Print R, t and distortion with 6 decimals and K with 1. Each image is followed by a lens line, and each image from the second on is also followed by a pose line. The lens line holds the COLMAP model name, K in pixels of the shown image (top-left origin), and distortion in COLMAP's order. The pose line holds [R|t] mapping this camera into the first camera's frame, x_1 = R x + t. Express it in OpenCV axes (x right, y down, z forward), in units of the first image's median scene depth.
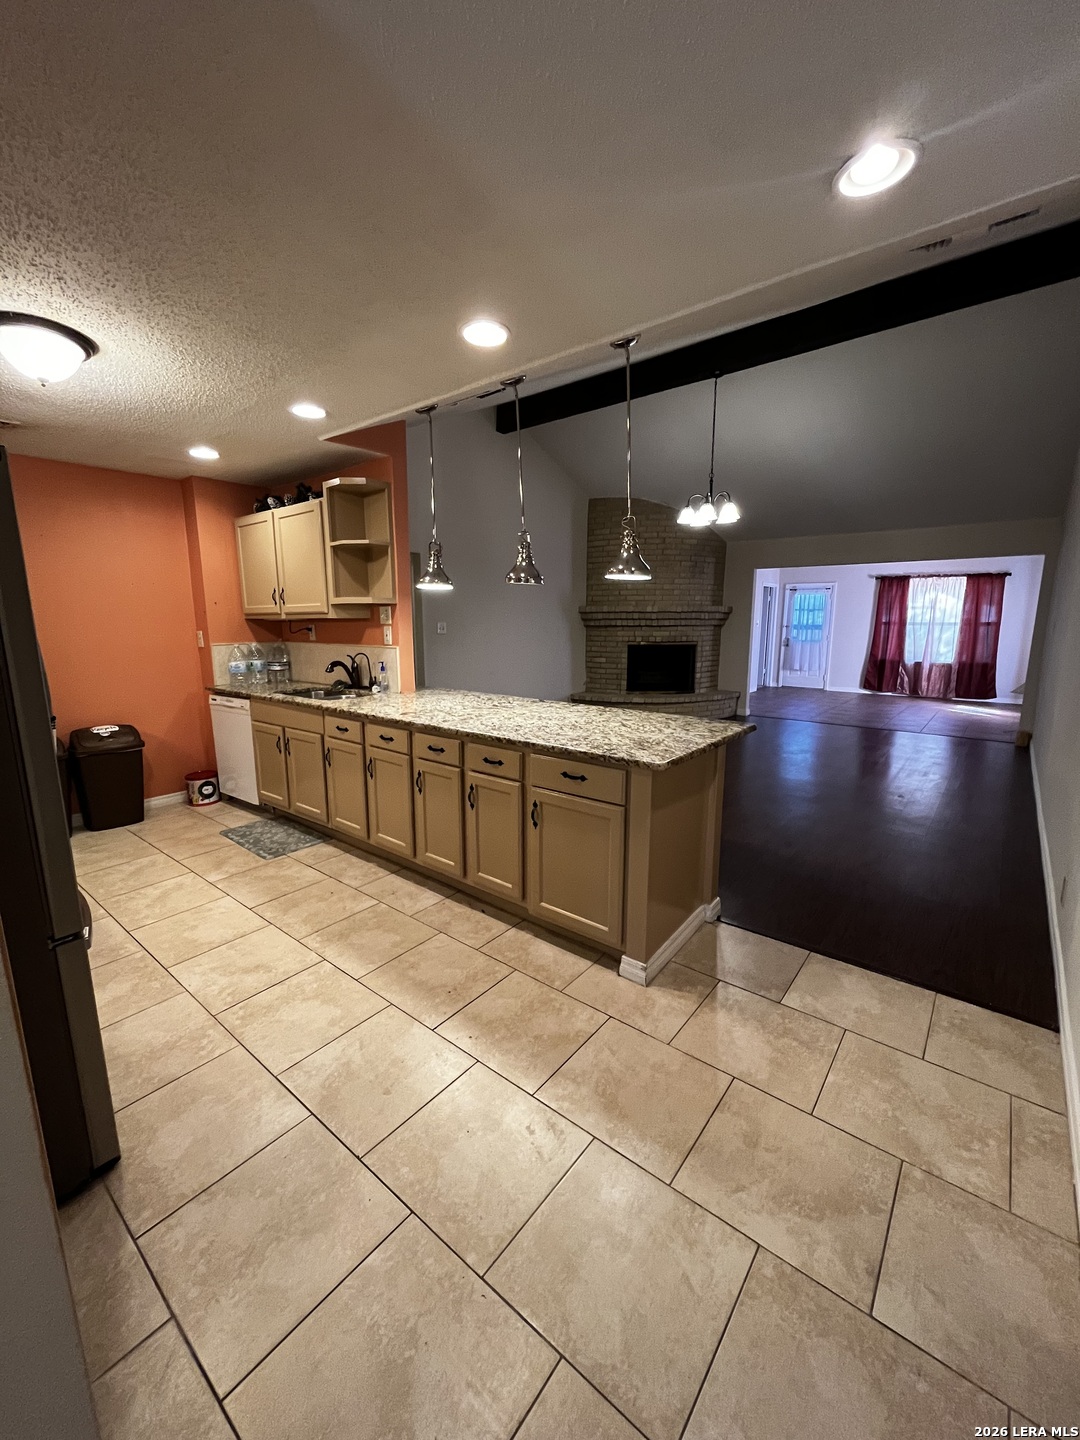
lens RADIAL K [[584.8, 0, 533.8], [0, 584.8, 720.7], [0, 0, 1]] dist [-0.004357, -0.000779]
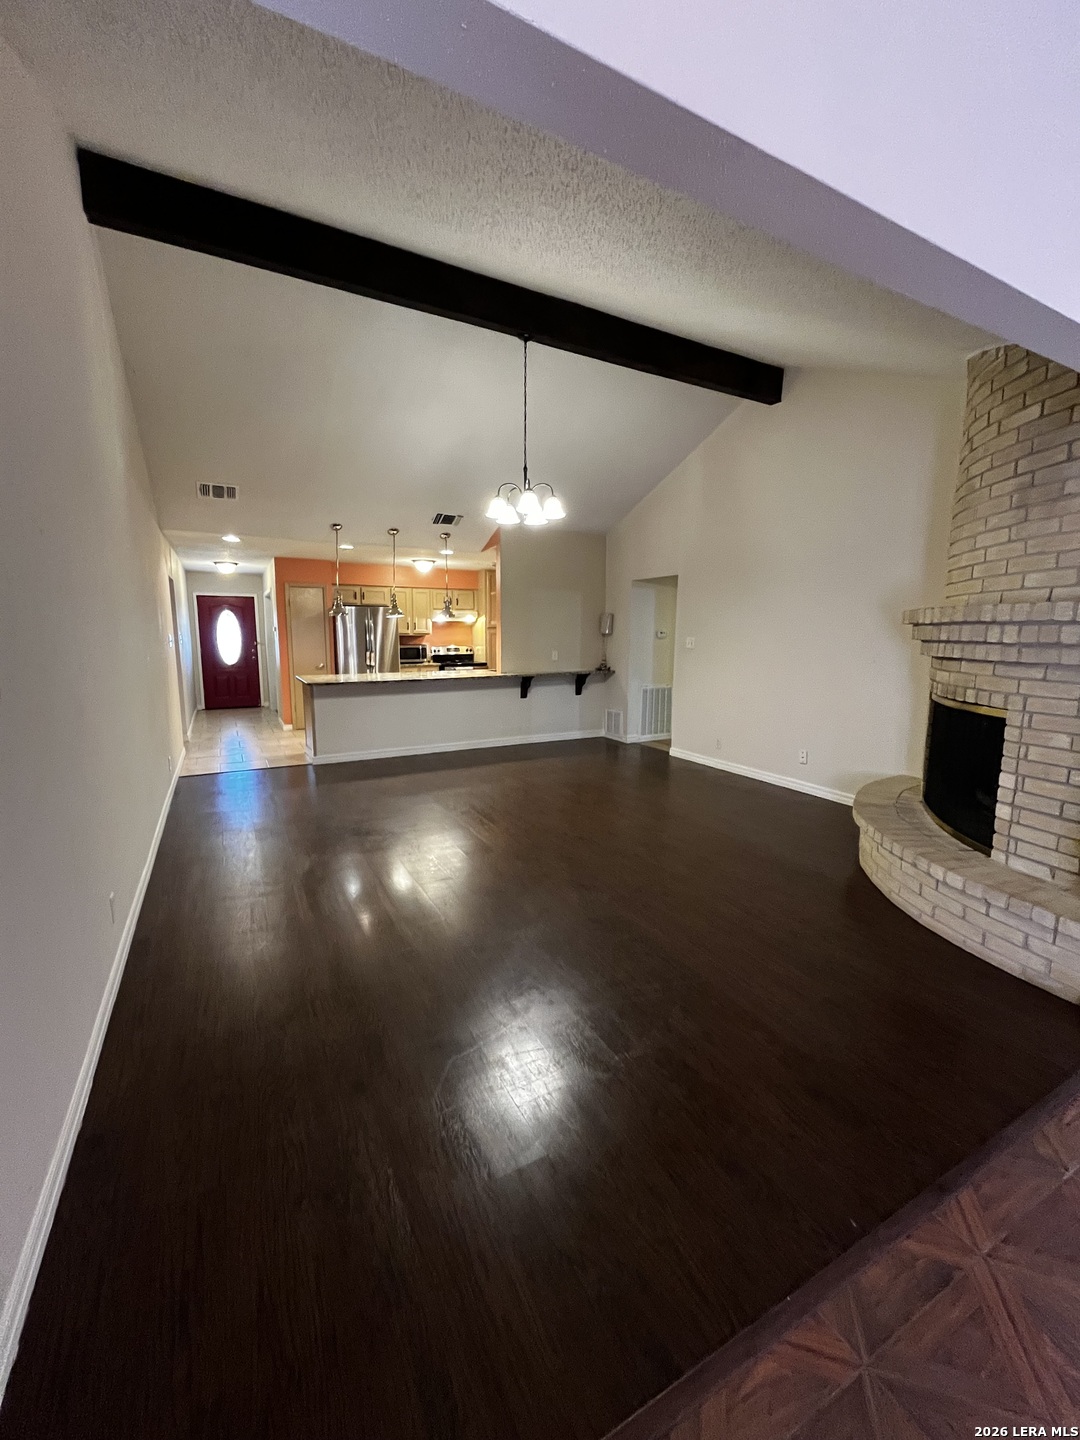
lens RADIAL K [[584.8, 0, 555.4], [0, 584.8, 715.6], [0, 0, 1]] dist [-0.004357, -0.000779]
pose [[-0.362737, 0.134683, -0.922108, 0.664835], [-0.166825, 0.964131, 0.206446, -0.154138], [0.916838, 0.228716, -0.327257, 0.849296]]
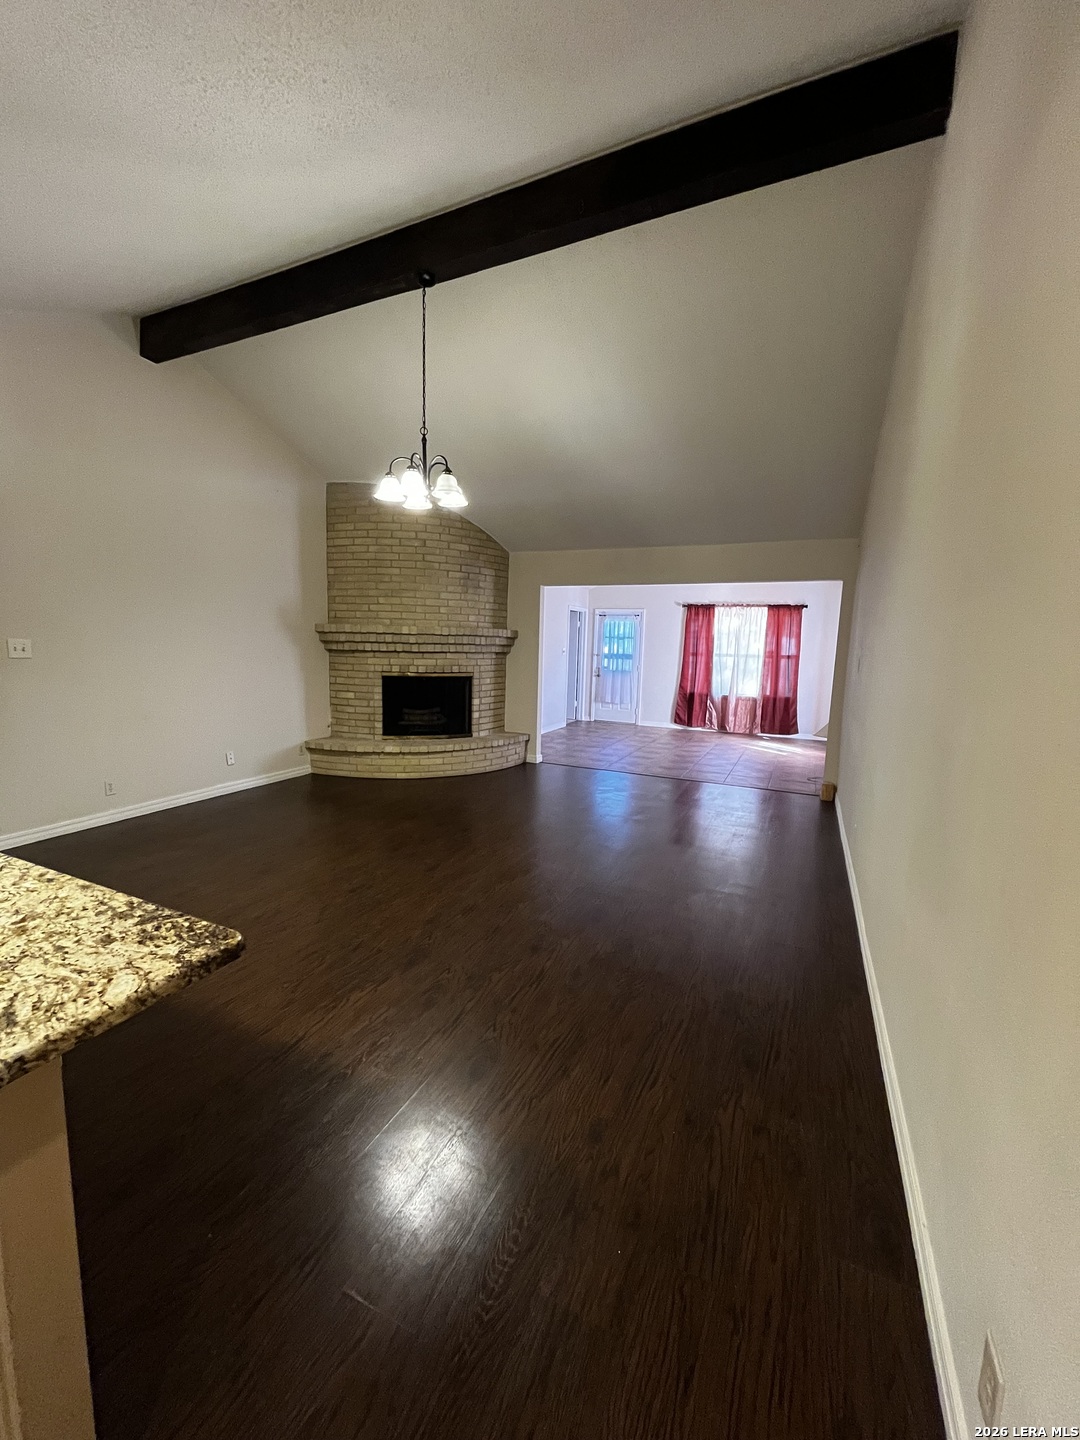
lens RADIAL K [[584.8, 0, 533.6], [0, 584.8, 721.0], [0, 0, 1]] dist [-0.004357, -0.000779]
pose [[0.969516, -0.007974, 0.244897, 0.159452], [0.017696, 0.999139, -0.037524, -0.037144], [-0.244387, 0.040714, 0.968823, 0.205110]]
